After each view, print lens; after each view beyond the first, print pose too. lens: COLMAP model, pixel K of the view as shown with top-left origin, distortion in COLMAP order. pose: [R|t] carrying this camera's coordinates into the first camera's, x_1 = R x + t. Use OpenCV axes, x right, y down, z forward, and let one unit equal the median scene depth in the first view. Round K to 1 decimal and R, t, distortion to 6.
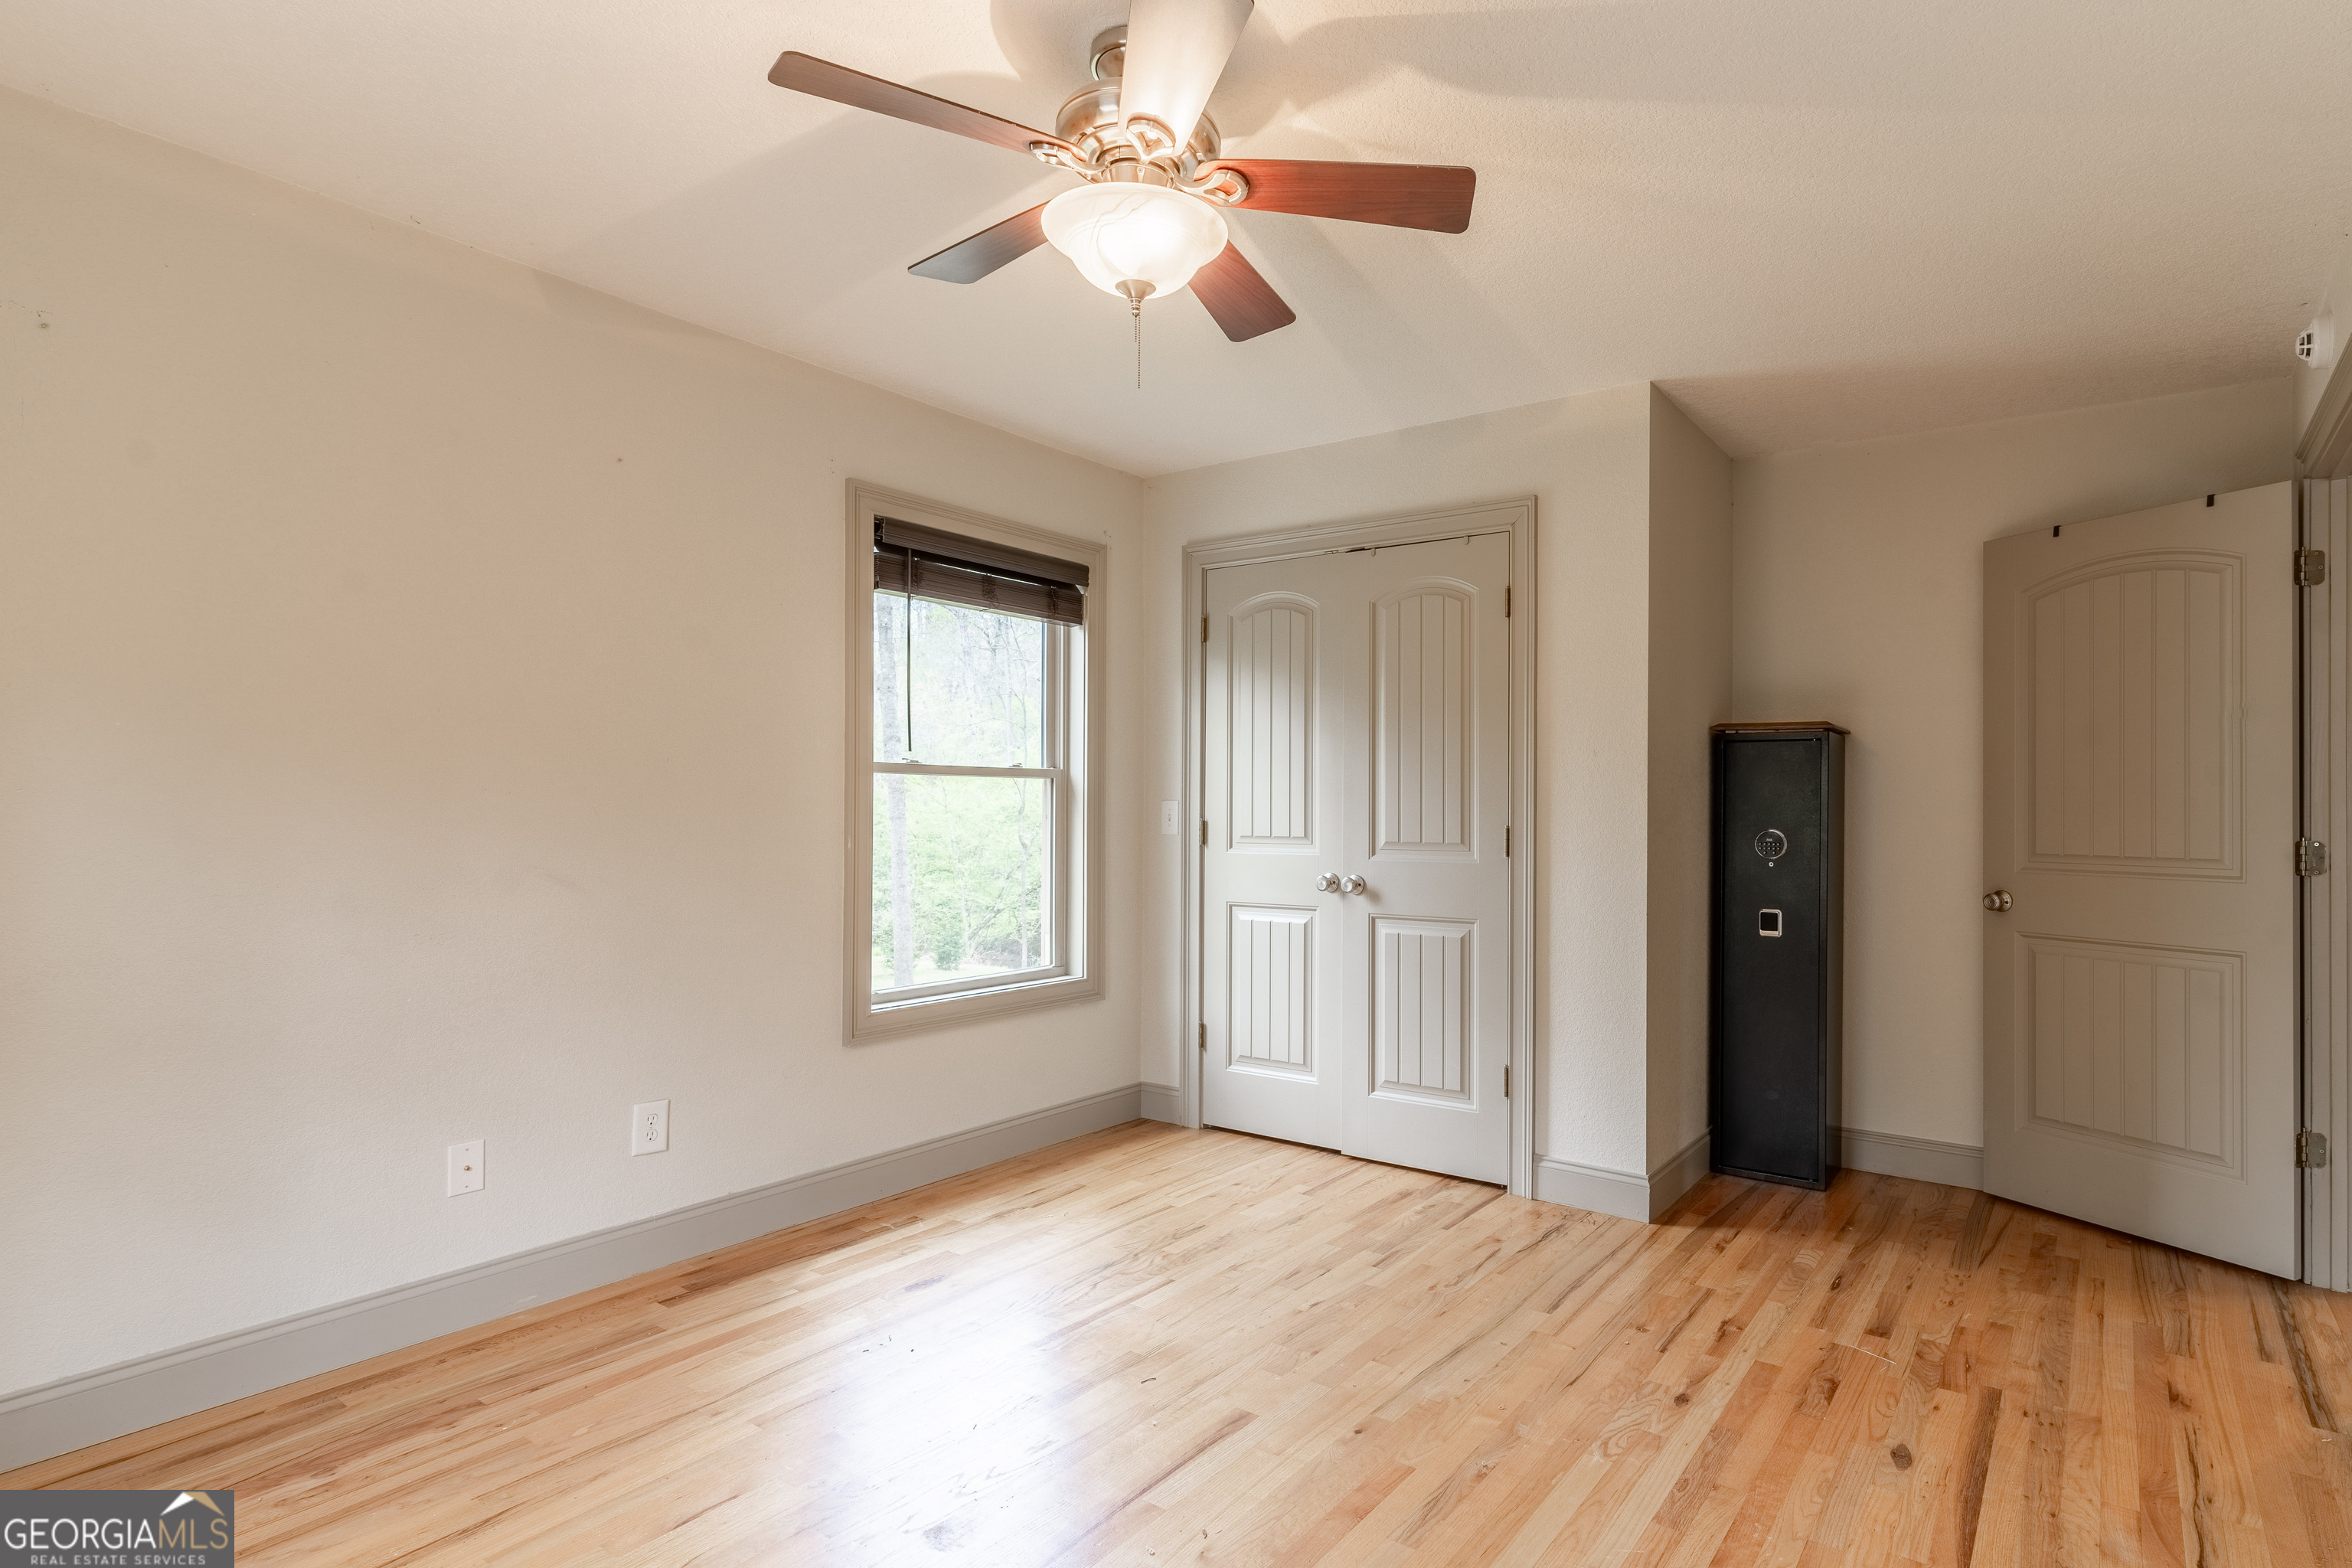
lens RADIAL K [[1344.0, 0, 1176.0], [0, 1344.0, 784.0], [0, 0, 1]] dist [-0.000860, -0.000104]
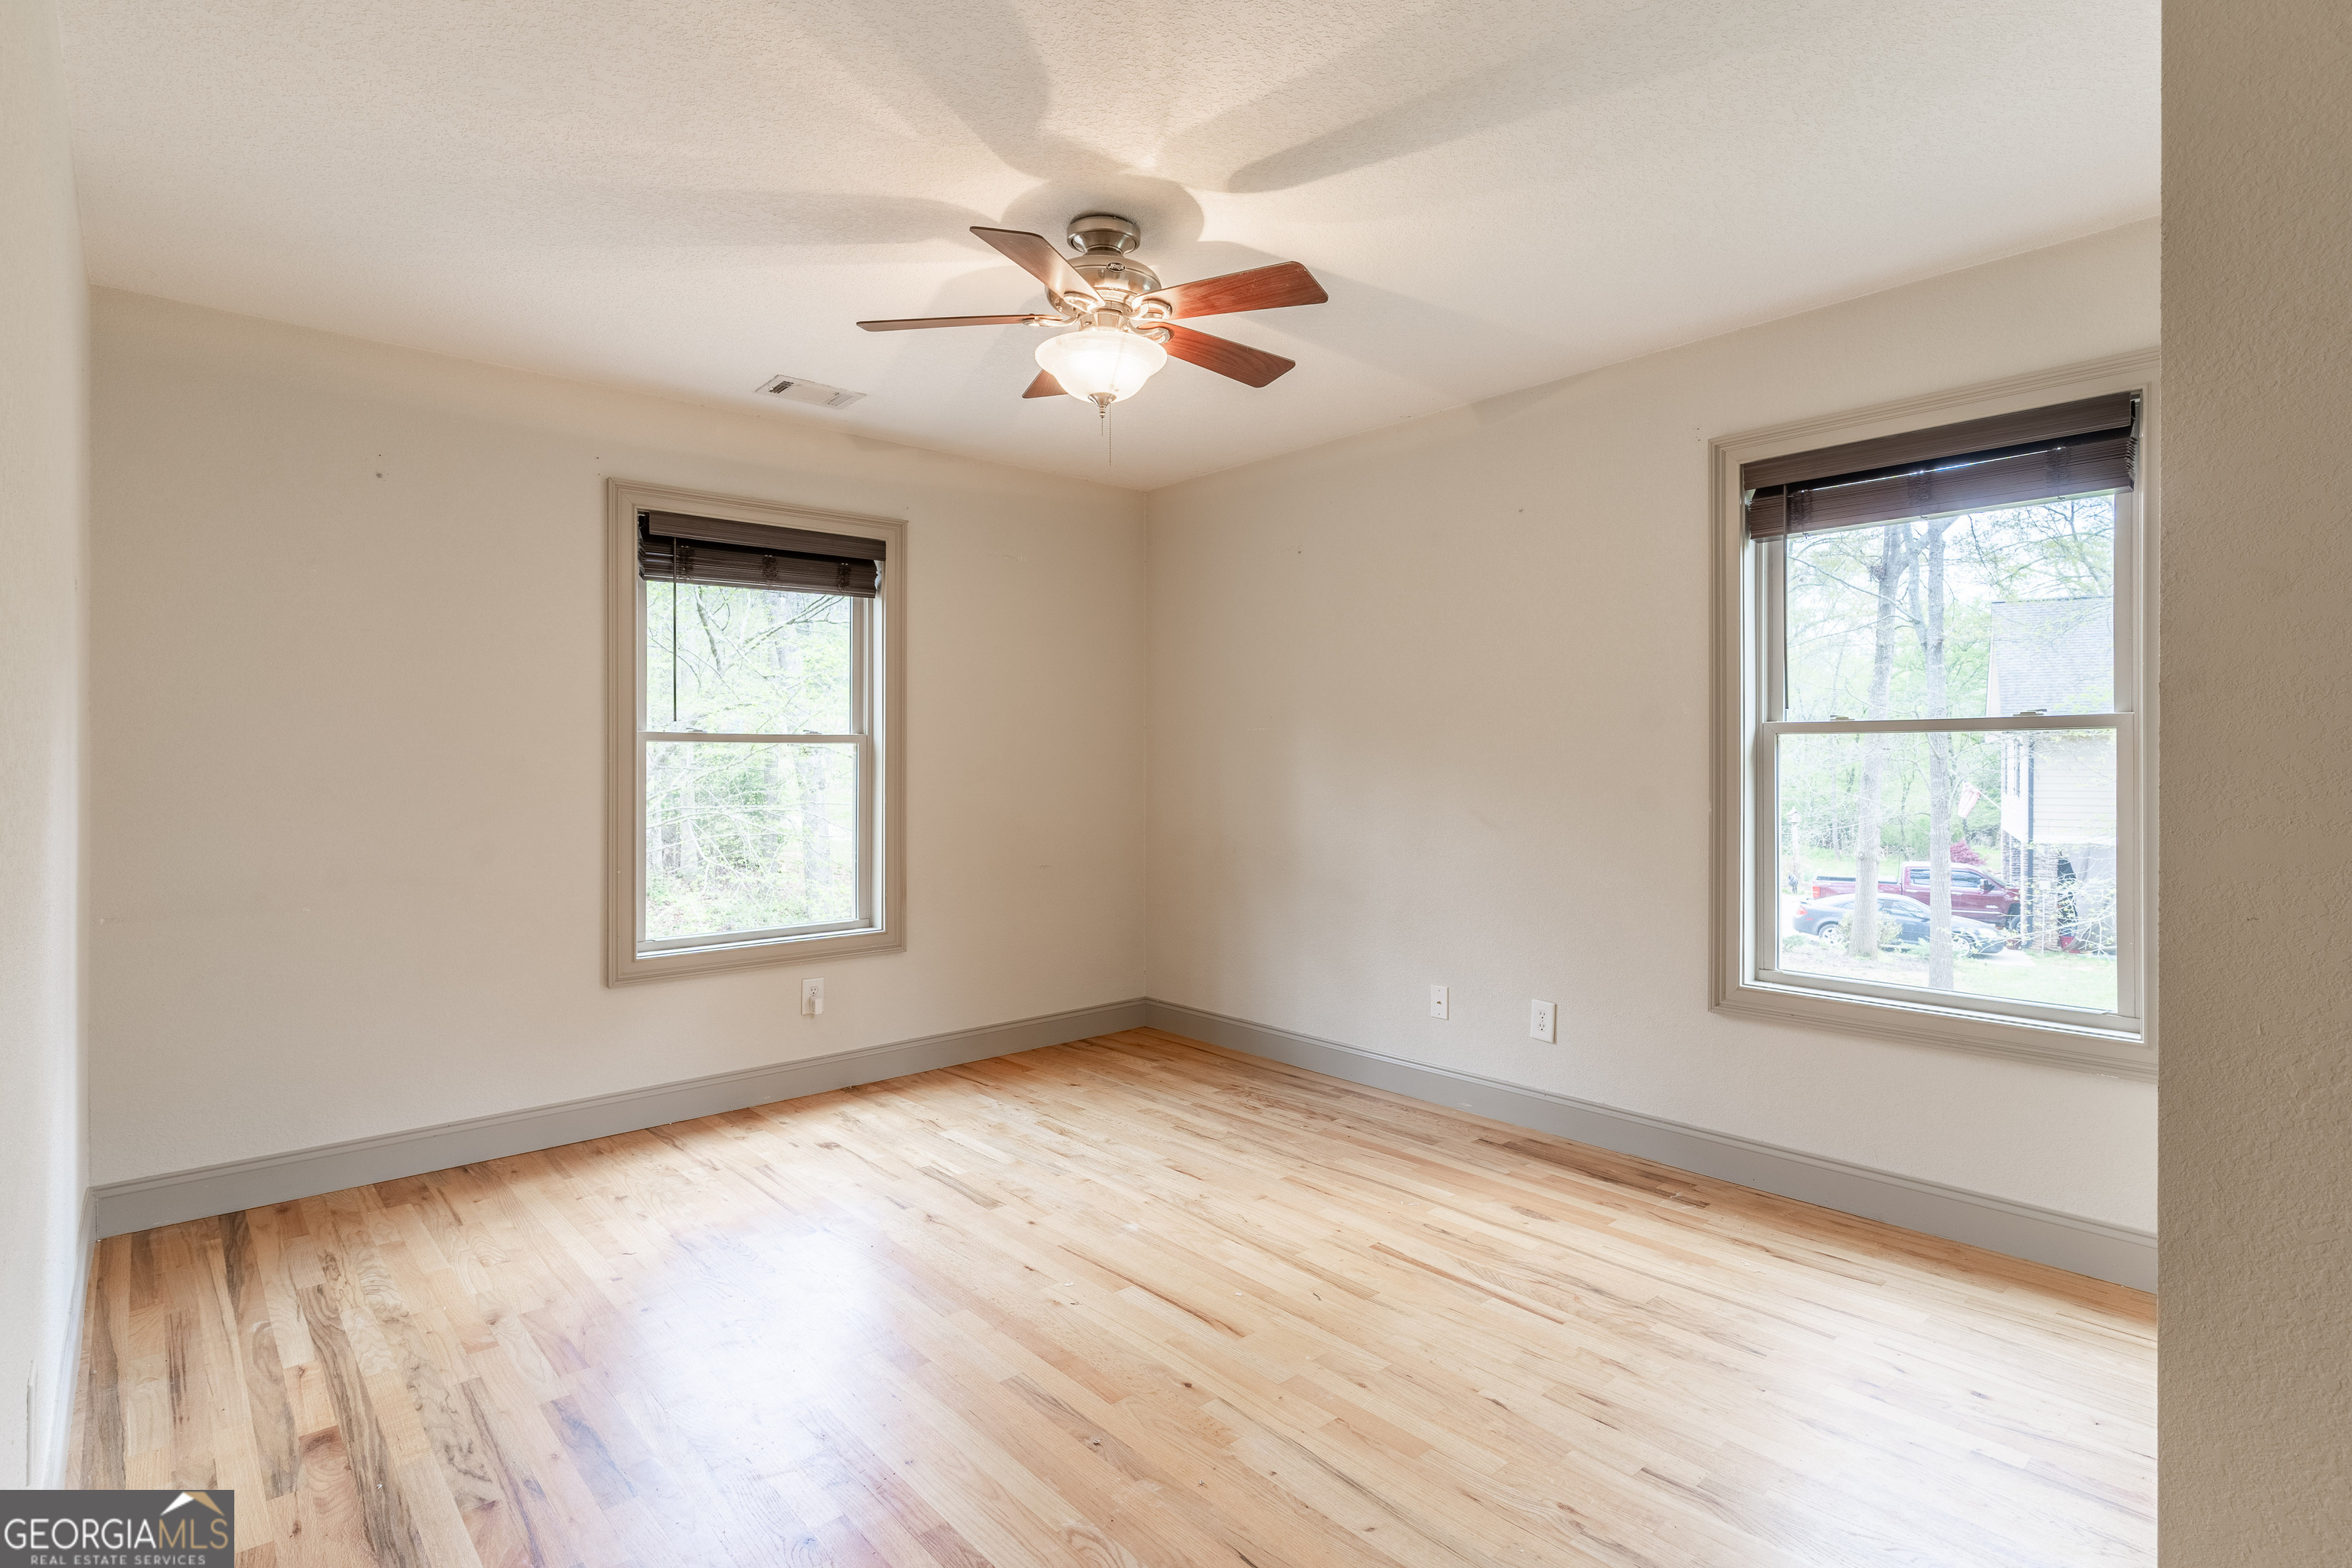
lens RADIAL K [[1116.2, 0, 1176.1], [0, 1116.2, 776.4], [0, 0, 1]] dist [0.001099, 0.000239]
pose [[-0.217123, 0.001105, -0.976144, 0.803935], [0.006007, 0.999982, -0.000204, 0.024693], [0.976126, -0.005908, -0.217125, 0.996132]]
